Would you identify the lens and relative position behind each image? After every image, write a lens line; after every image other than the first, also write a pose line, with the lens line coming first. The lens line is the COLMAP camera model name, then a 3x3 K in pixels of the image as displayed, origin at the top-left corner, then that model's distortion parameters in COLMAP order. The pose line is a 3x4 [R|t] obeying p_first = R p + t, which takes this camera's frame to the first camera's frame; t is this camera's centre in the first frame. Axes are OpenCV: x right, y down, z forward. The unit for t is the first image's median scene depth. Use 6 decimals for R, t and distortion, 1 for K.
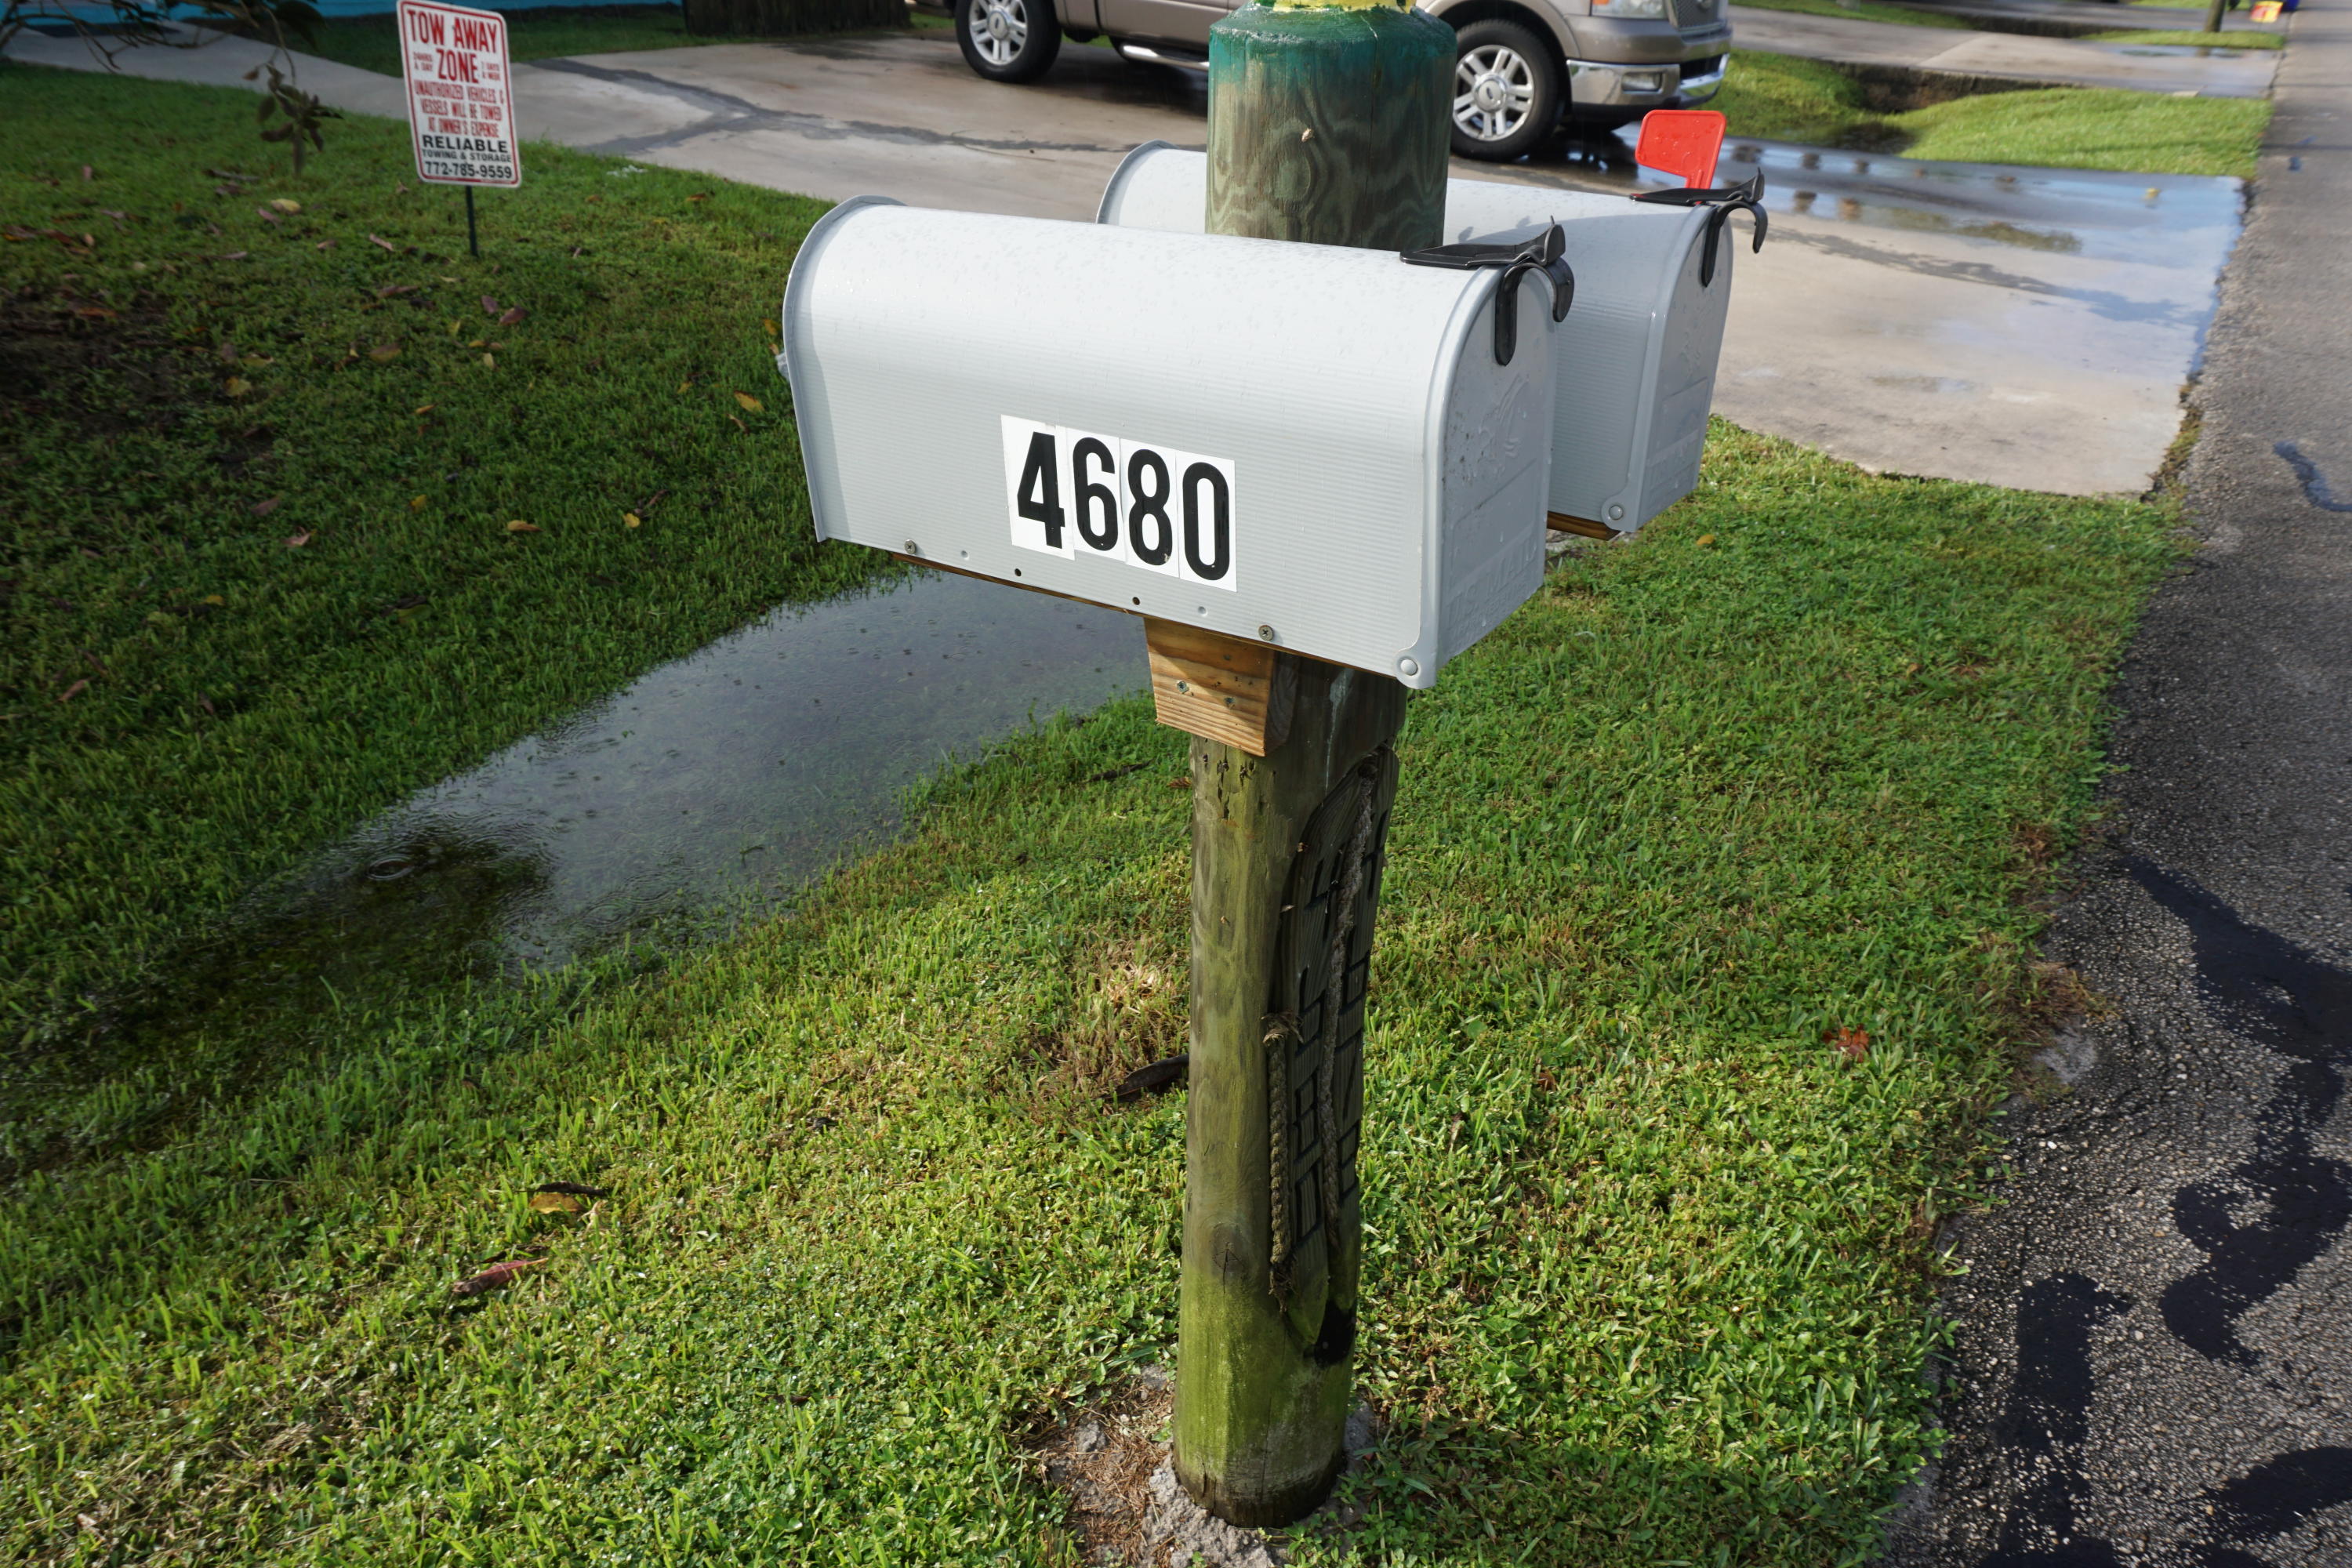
lens RADIAL K [[1579.0, 0, 1179.4], [0, 1579.0, 784.9], [0, 0, 1]] dist [-0.028176, -0.000733]
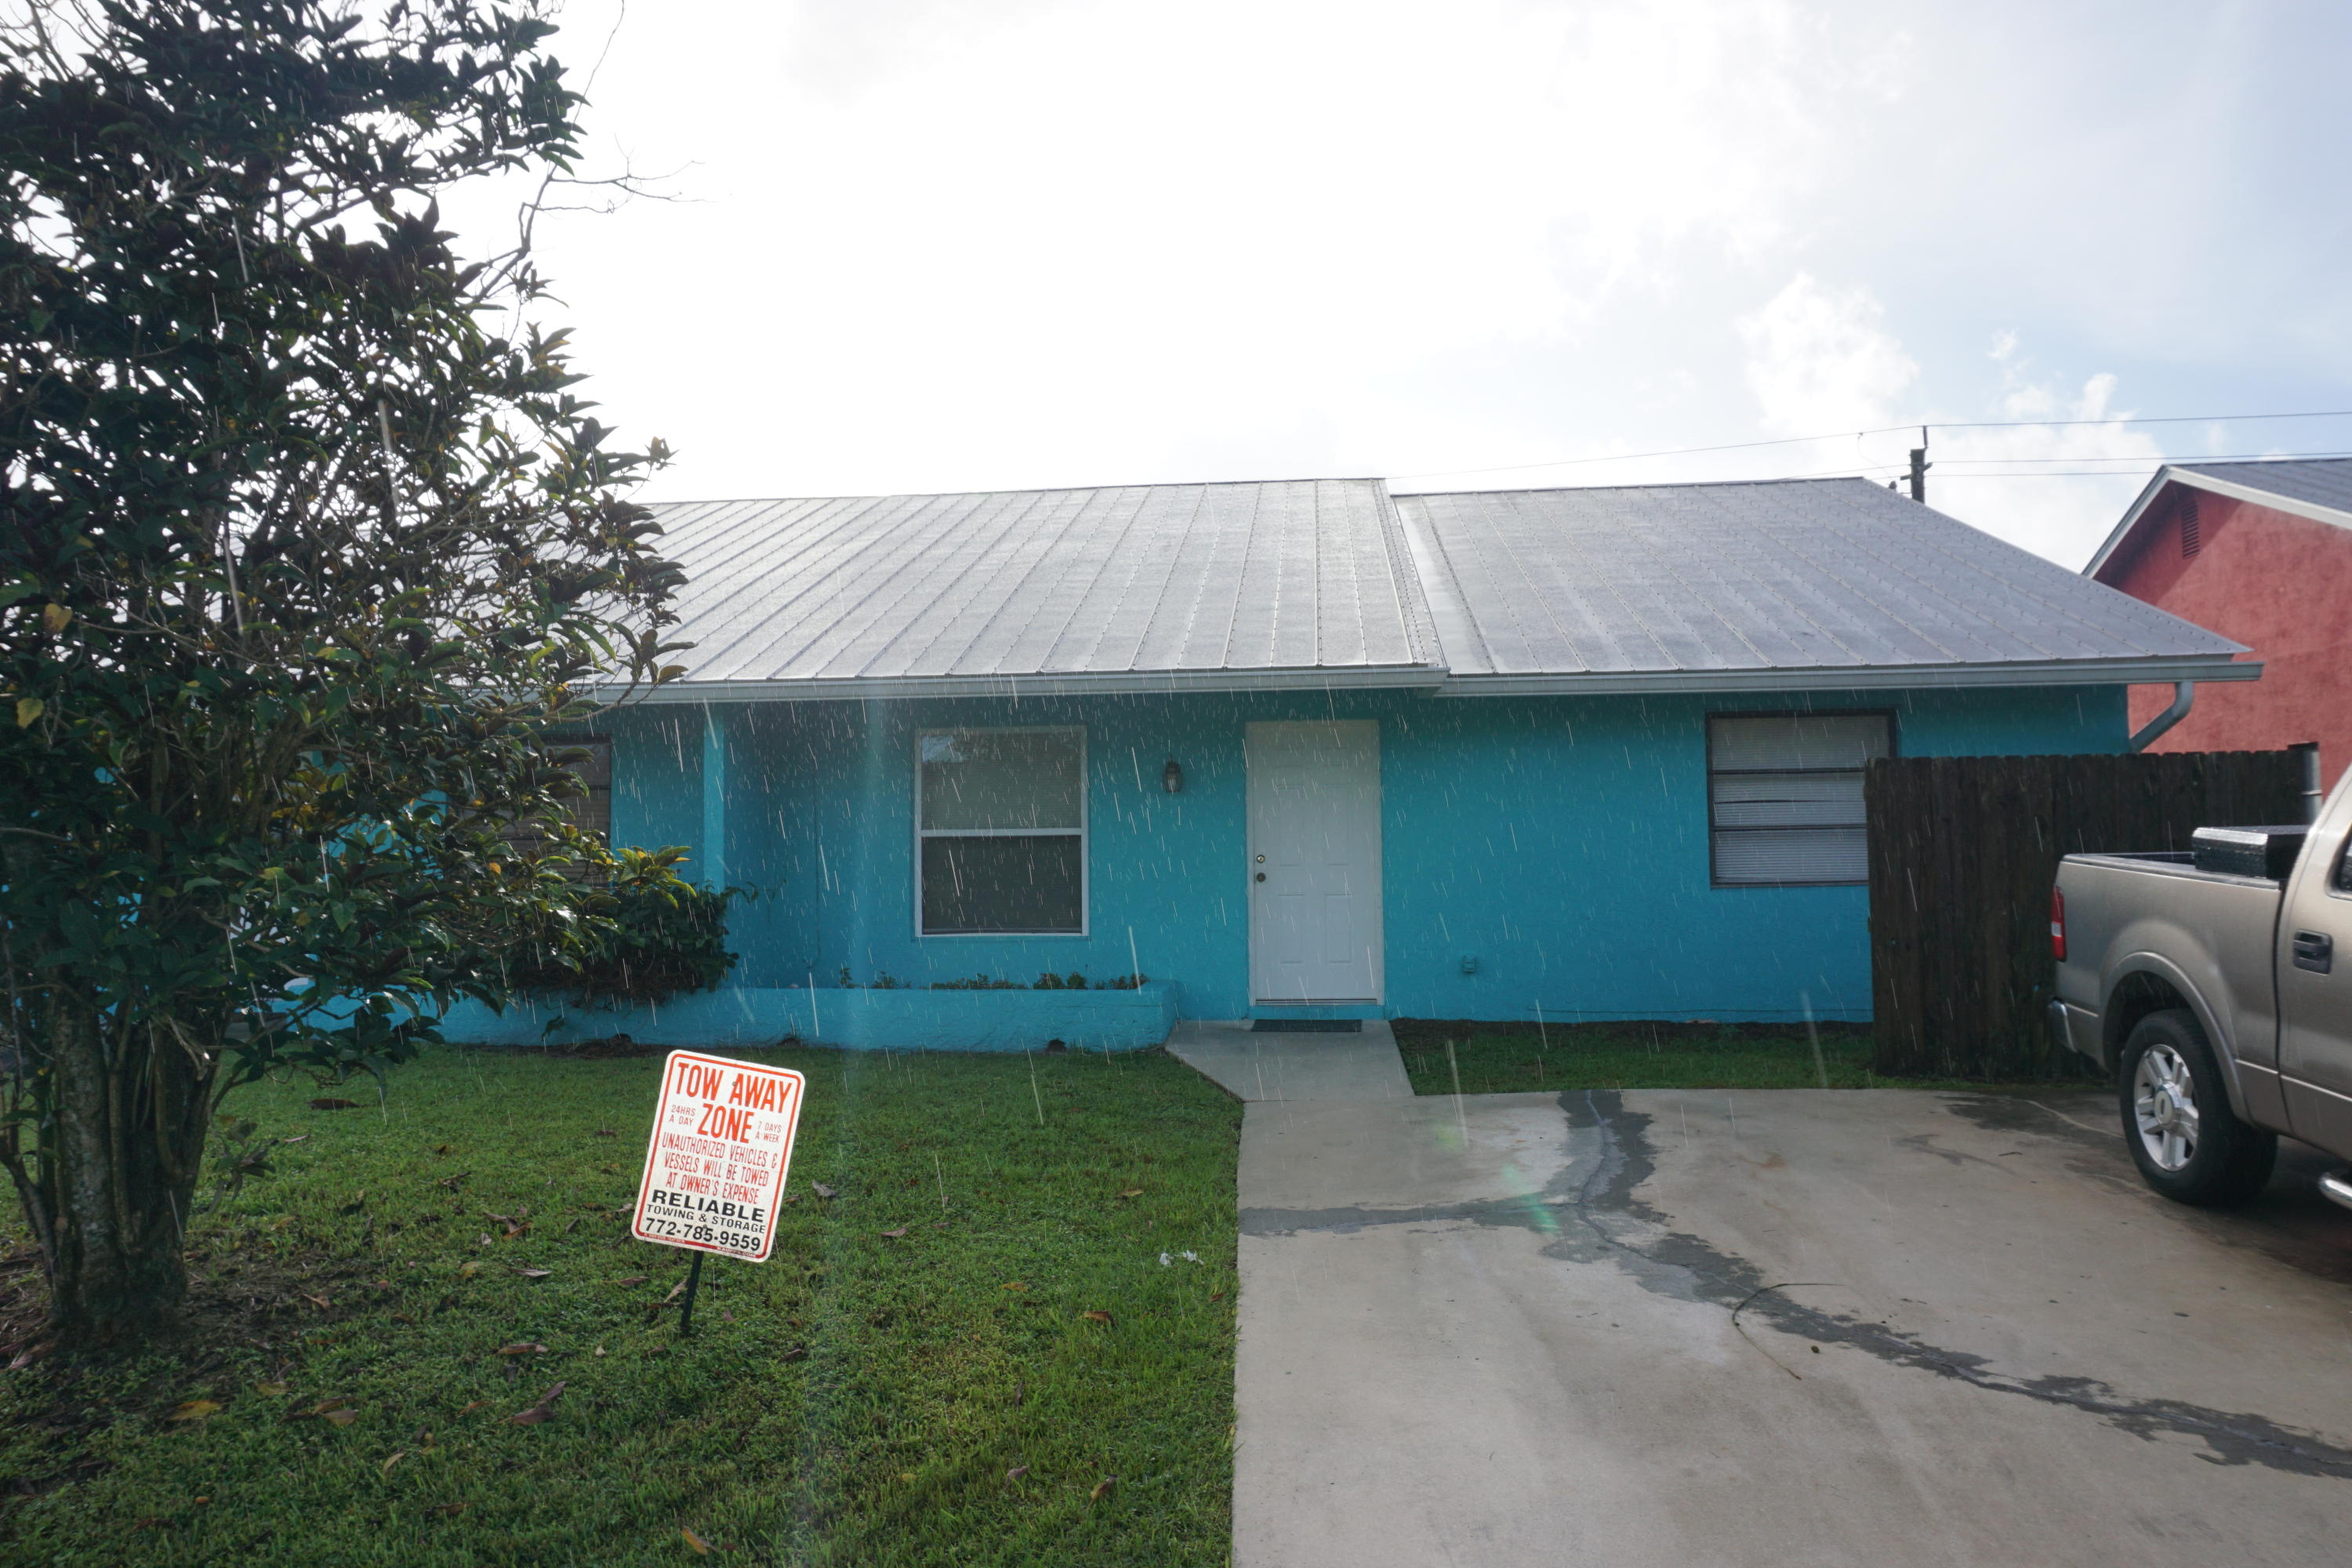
lens RADIAL K [[1579.0, 0, 1176.2], [0, 1579.0, 786.0], [0, 0, 1]] dist [-0.028176, -0.000733]
pose [[0.472350, -0.052421, -0.879851, 0.454559], [-0.424848, 0.861075, -0.279383, -0.478242], [0.772263, 0.505769, 0.384458, 0.745095]]
